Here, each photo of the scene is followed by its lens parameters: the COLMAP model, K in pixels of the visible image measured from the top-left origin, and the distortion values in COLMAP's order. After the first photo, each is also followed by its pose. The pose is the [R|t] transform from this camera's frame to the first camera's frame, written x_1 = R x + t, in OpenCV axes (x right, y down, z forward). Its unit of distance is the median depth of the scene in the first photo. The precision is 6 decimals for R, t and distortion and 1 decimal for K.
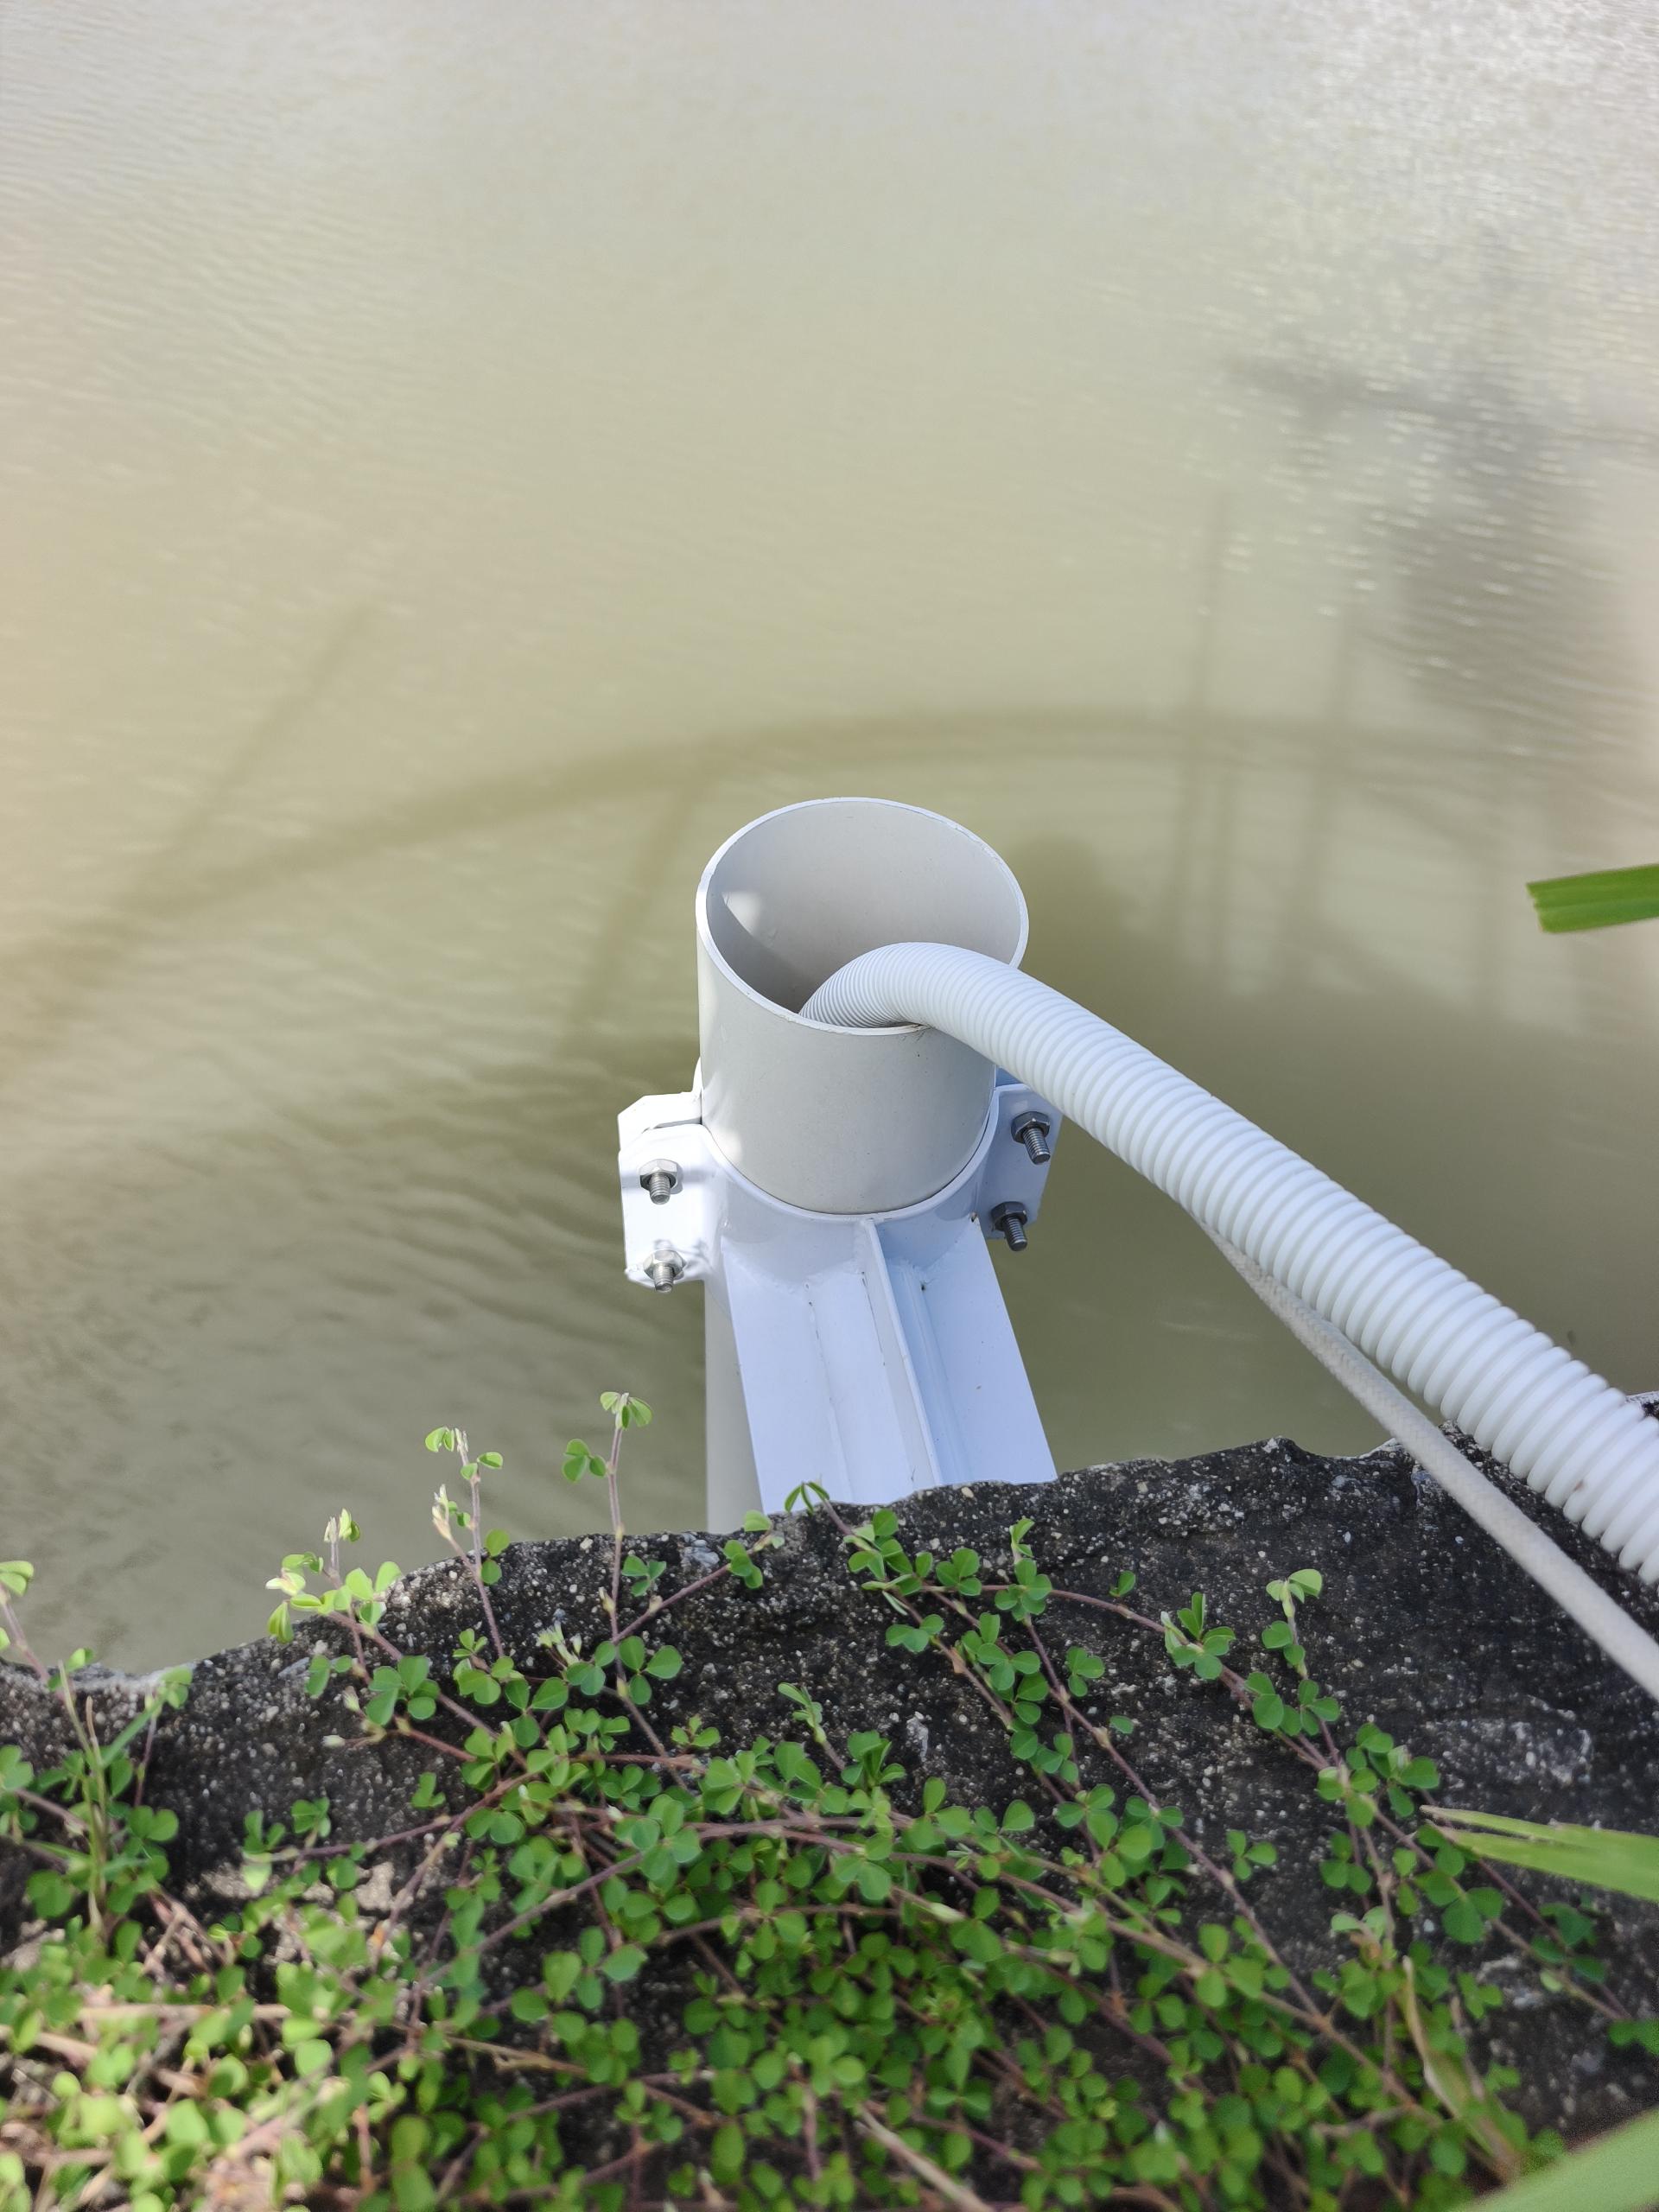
lens RADIAL K [[1459.1, 0, 829.5], [0, 1459.1, 1106.0], [0, 0, 1]] dist [-0.002204, -0.001664]
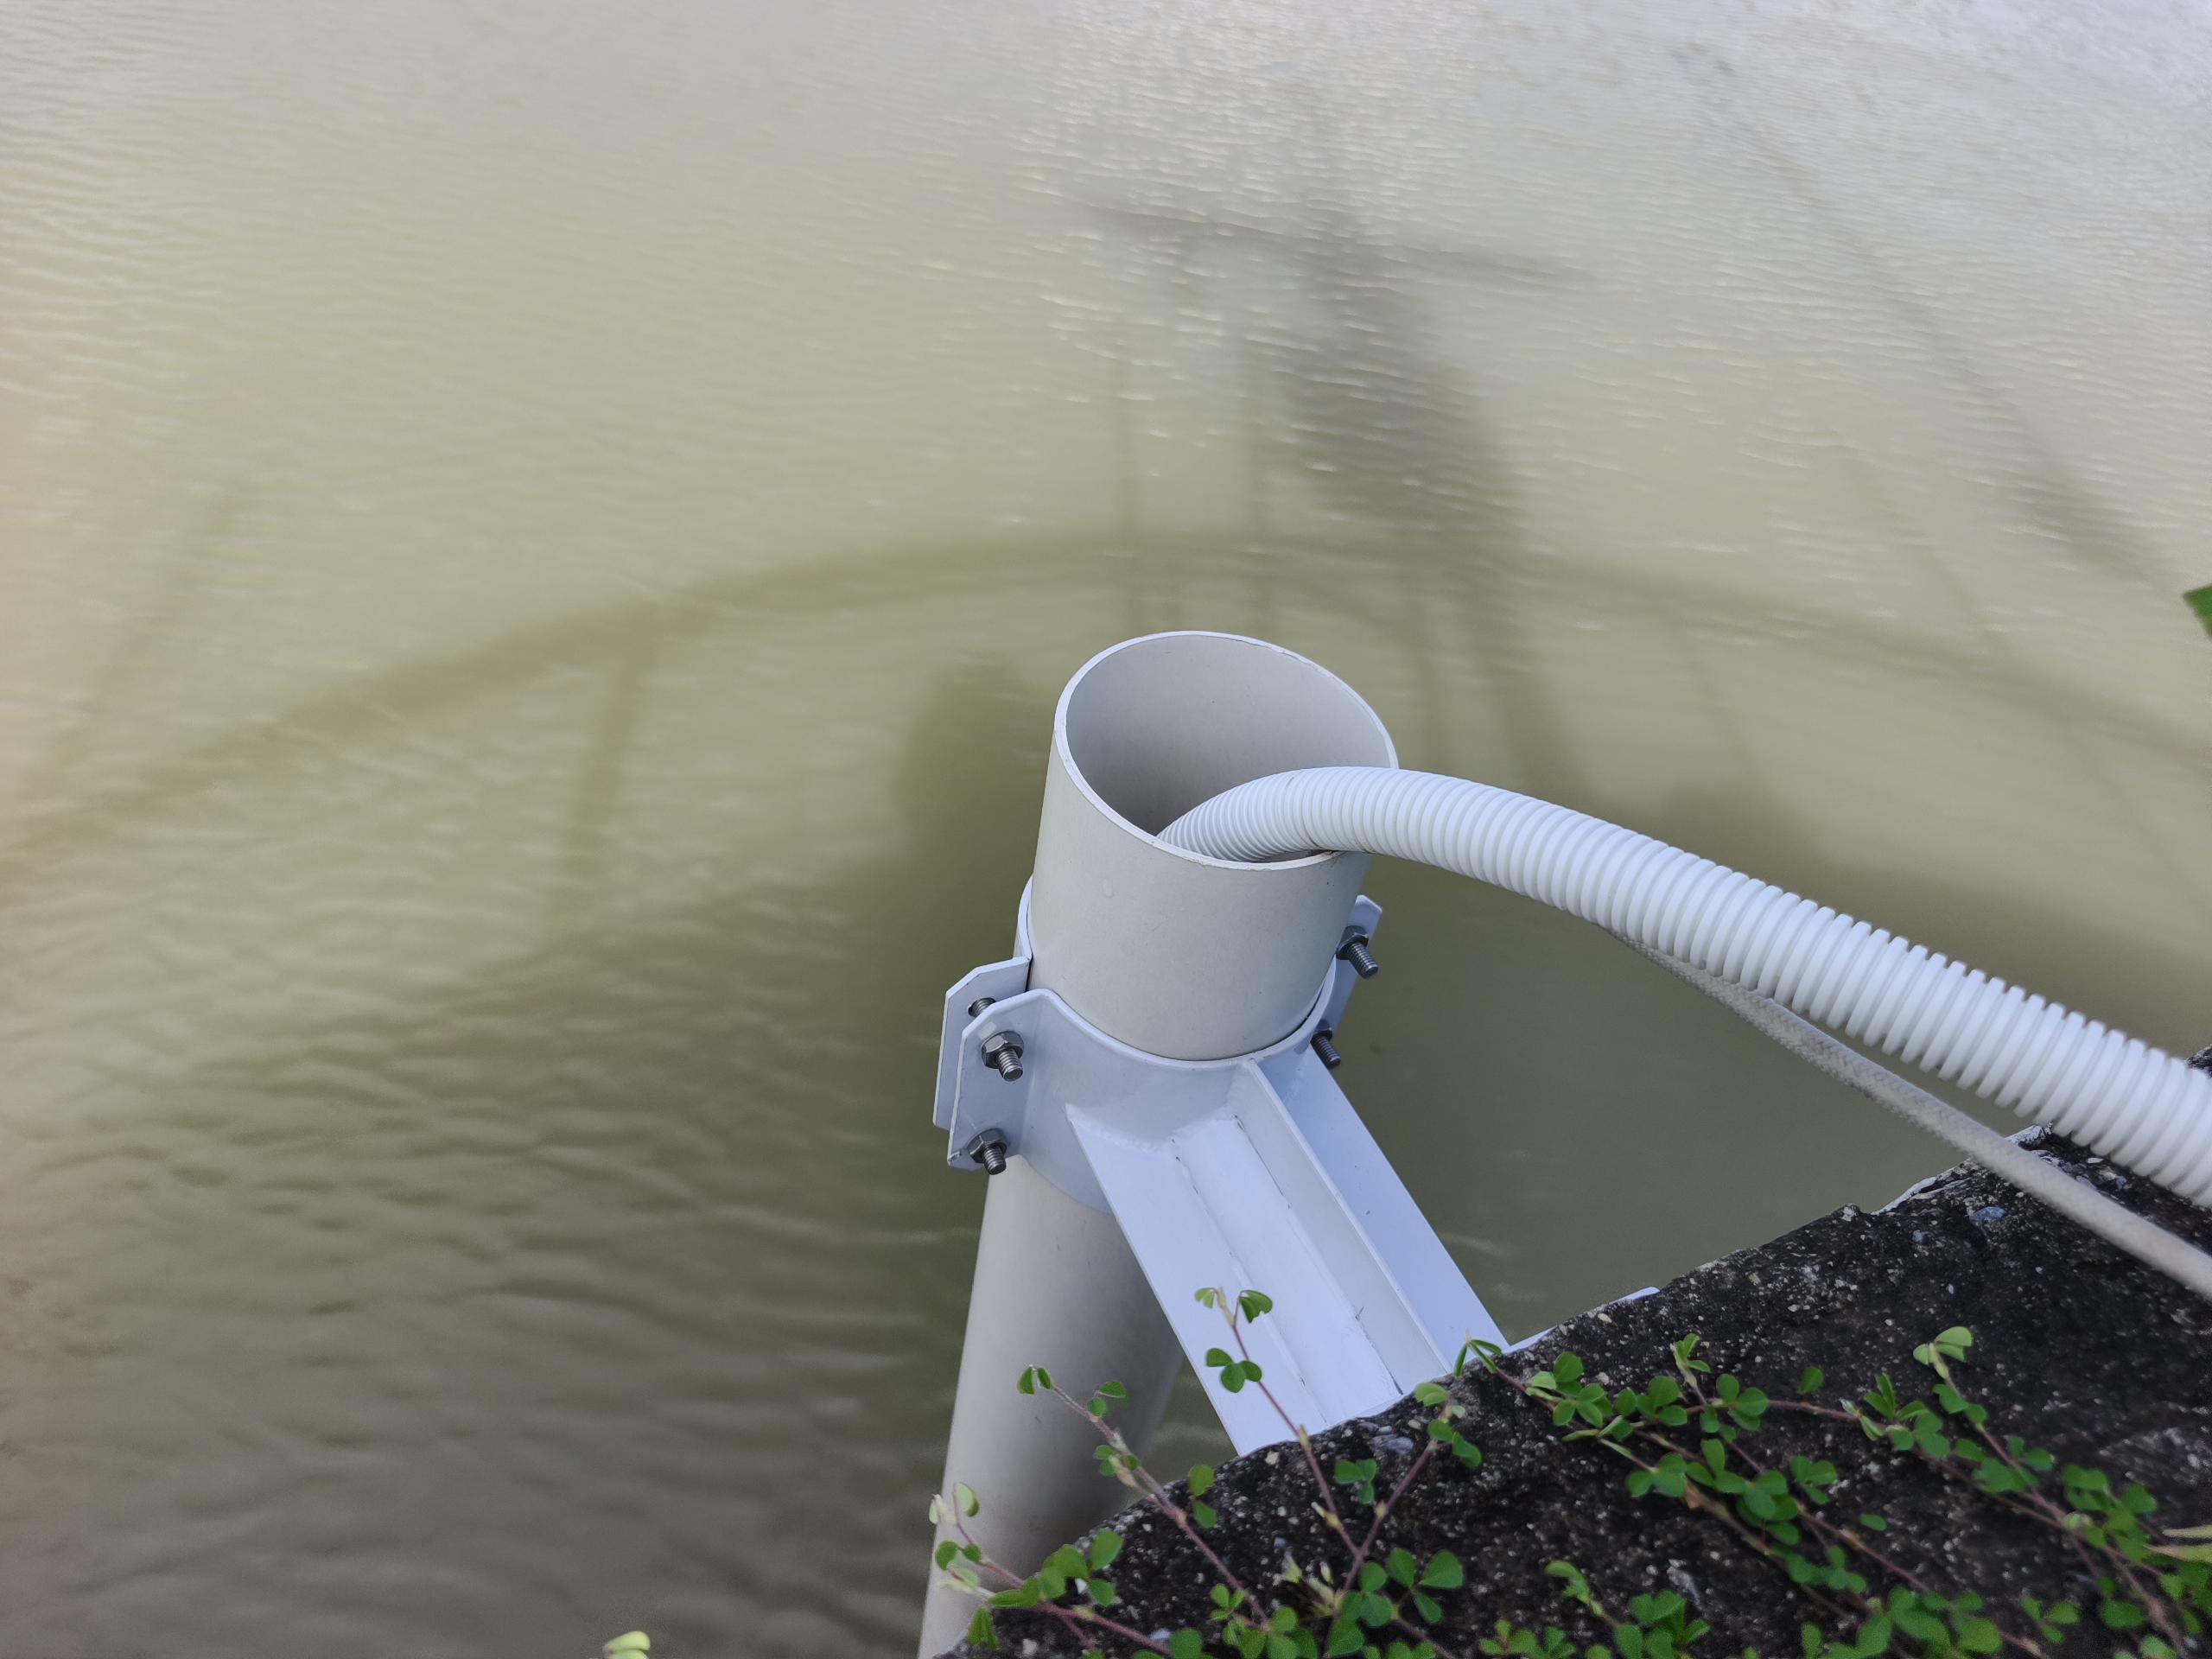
lens RADIAL K [[1472.8, 0, 1106.0], [0, 1472.8, 829.5], [0, 0, 1]] dist [0.039308, -0.068658]
pose [[0.964953, -0.119765, 0.233498, -0.439523], [0.137006, 0.988811, -0.059010, -0.044921], [-0.223818, 0.088933, 0.970565, 0.101010]]
